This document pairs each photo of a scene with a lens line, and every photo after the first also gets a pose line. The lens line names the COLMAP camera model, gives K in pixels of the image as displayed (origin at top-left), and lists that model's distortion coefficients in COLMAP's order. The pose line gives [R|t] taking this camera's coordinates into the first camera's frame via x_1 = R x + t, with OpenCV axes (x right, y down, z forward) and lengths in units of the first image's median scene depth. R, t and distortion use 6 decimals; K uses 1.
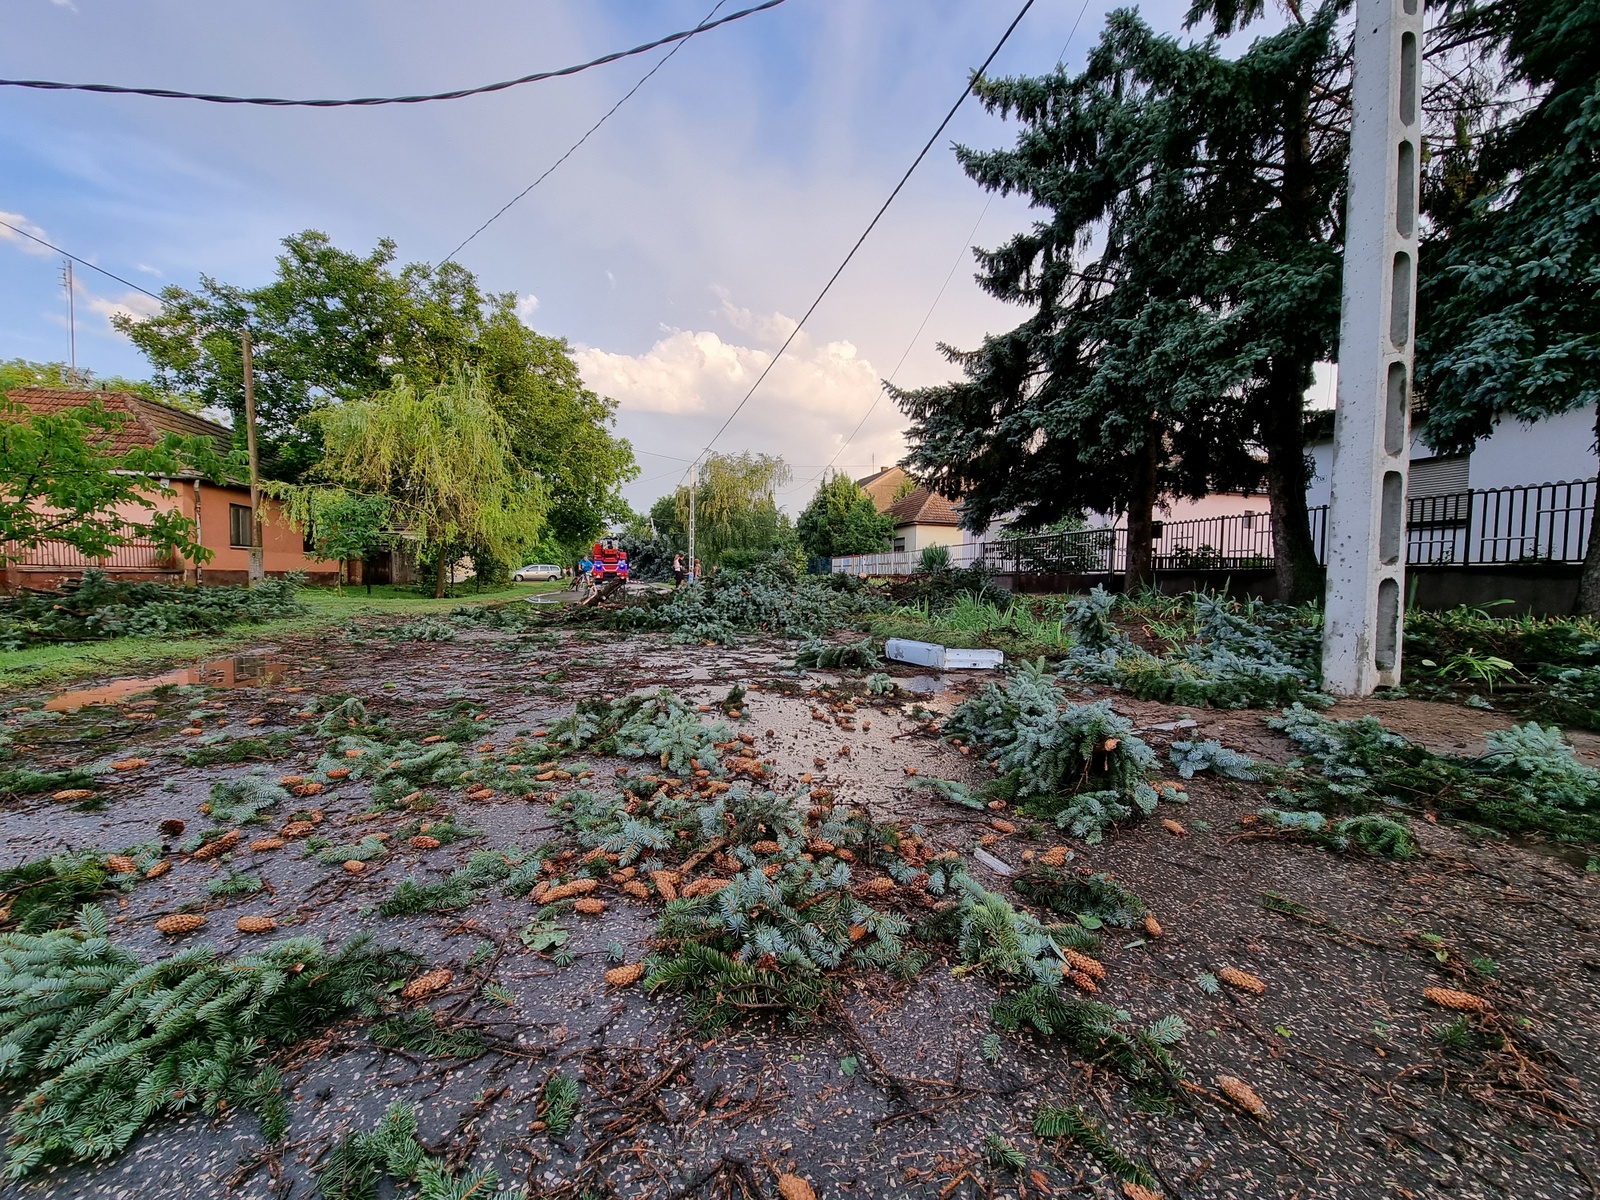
lens RADIAL K [[662.2, 0, 799.7], [0, 662.2, 611.3], [0, 0, 1]] dist [-0.001728, 0.000165]
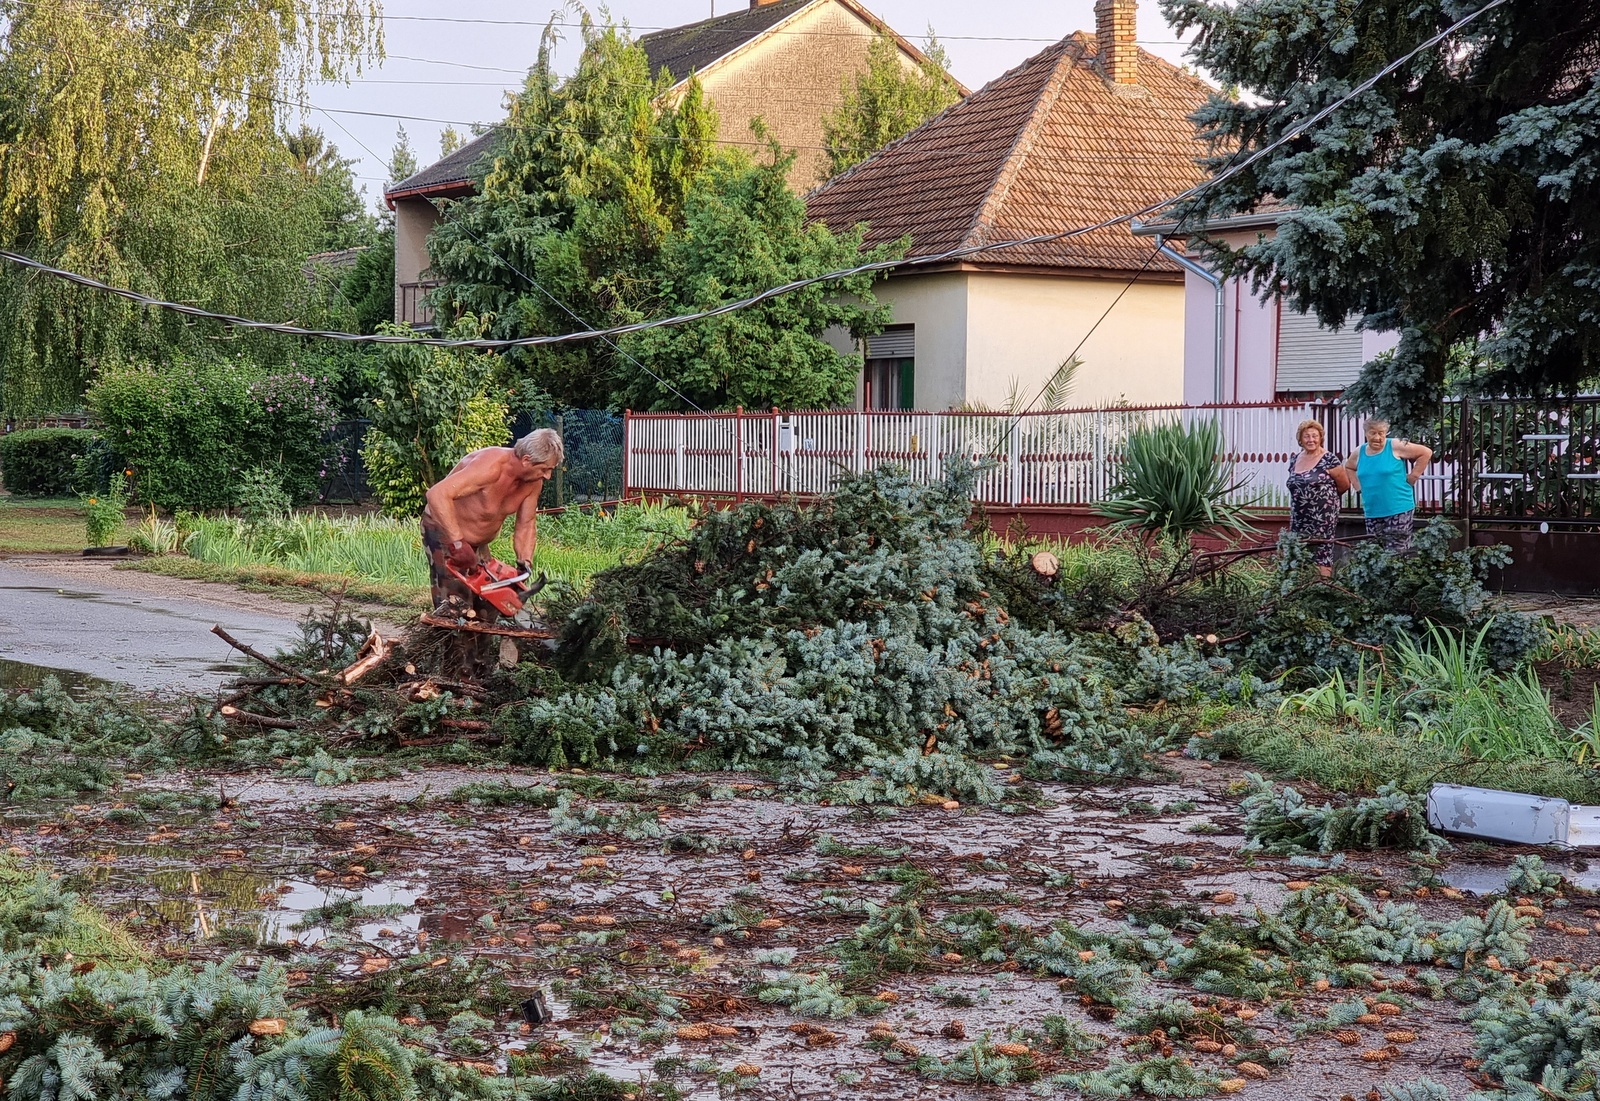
lens RADIAL K [[3626.9, 0, 564.2], [0, 3626.9, 550.9], [0, 0, 1]] dist [0.064266, 0.144261]
pose [[0.989353, -0.006166, 0.145406, -0.458942], [0.007697, 0.999921, -0.009972, -0.056155], [-0.145333, 0.010985, 0.989322, -0.787067]]
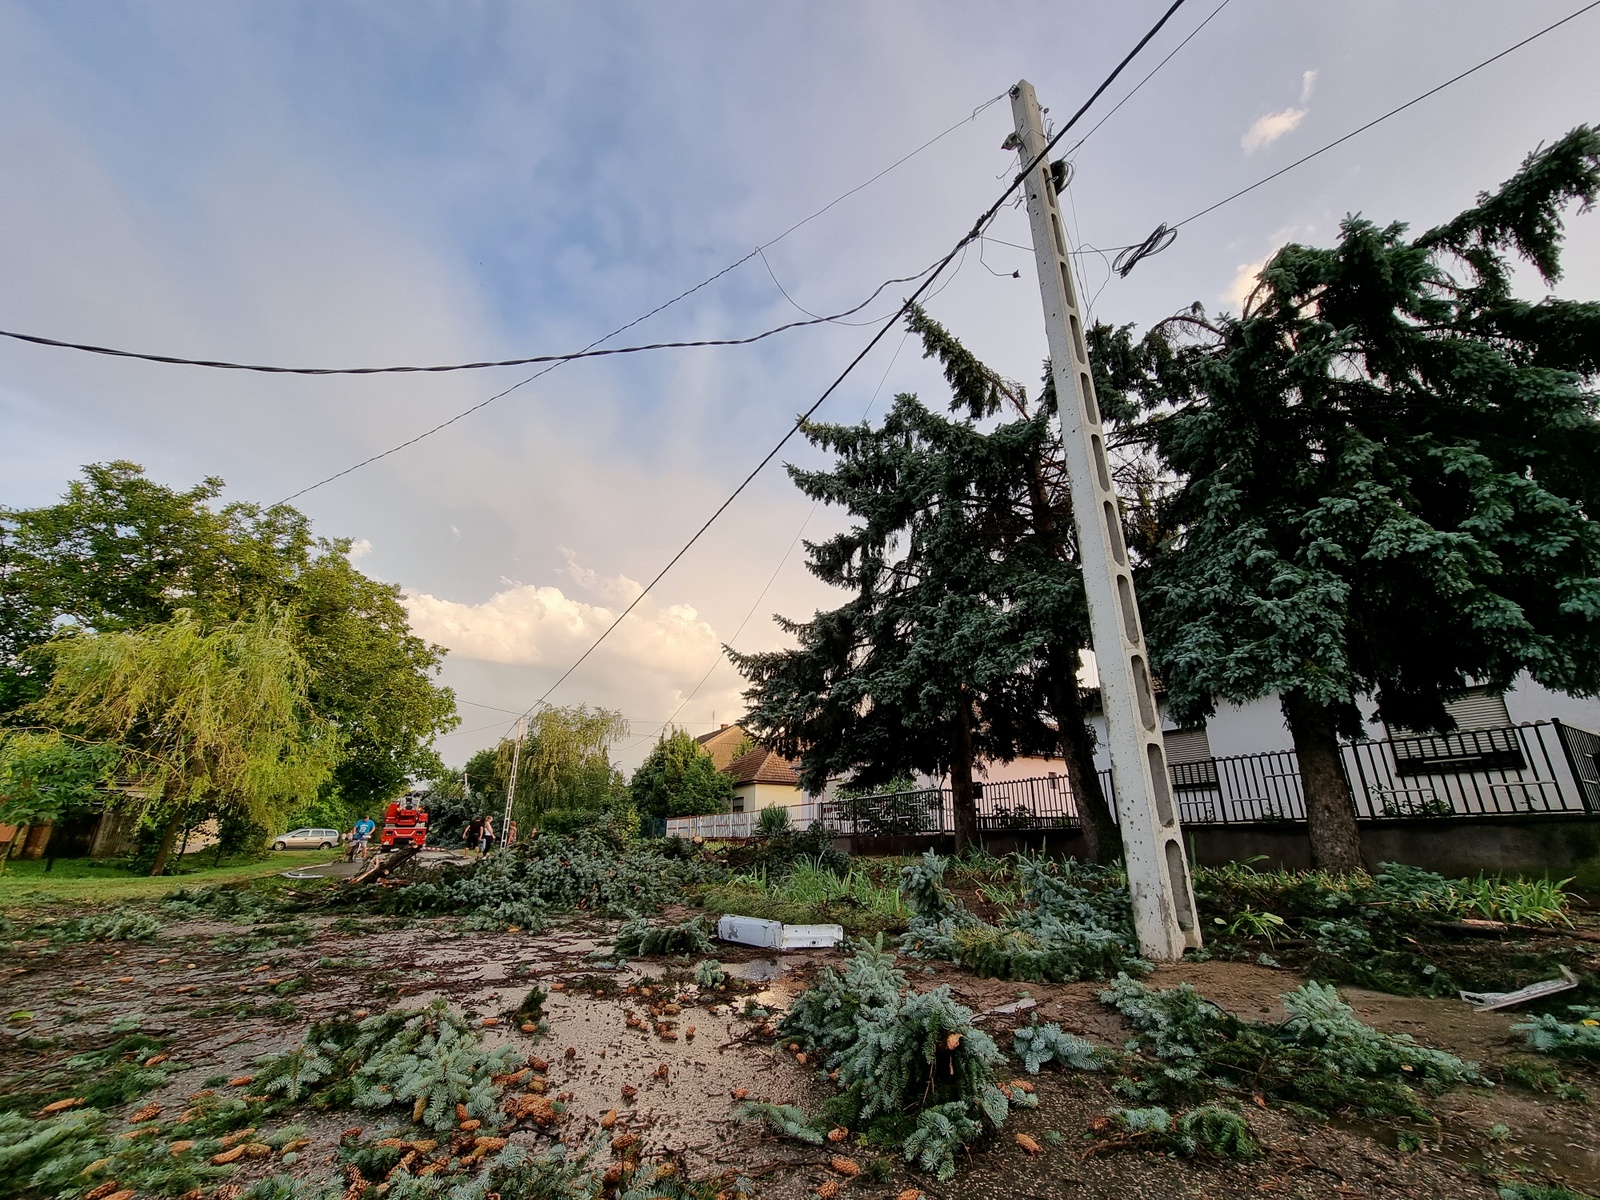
lens RADIAL K [[662.2, 0, 799.7], [0, 662.2, 611.3], [0, 0, 1]] dist [-0.001728, 0.000165]
pose [[0.972096, 0.065798, 0.225166, 0.003129], [0.023117, 0.928317, -0.371071, -0.003611], [-0.233441, 0.365922, 0.900892, 0.000190]]
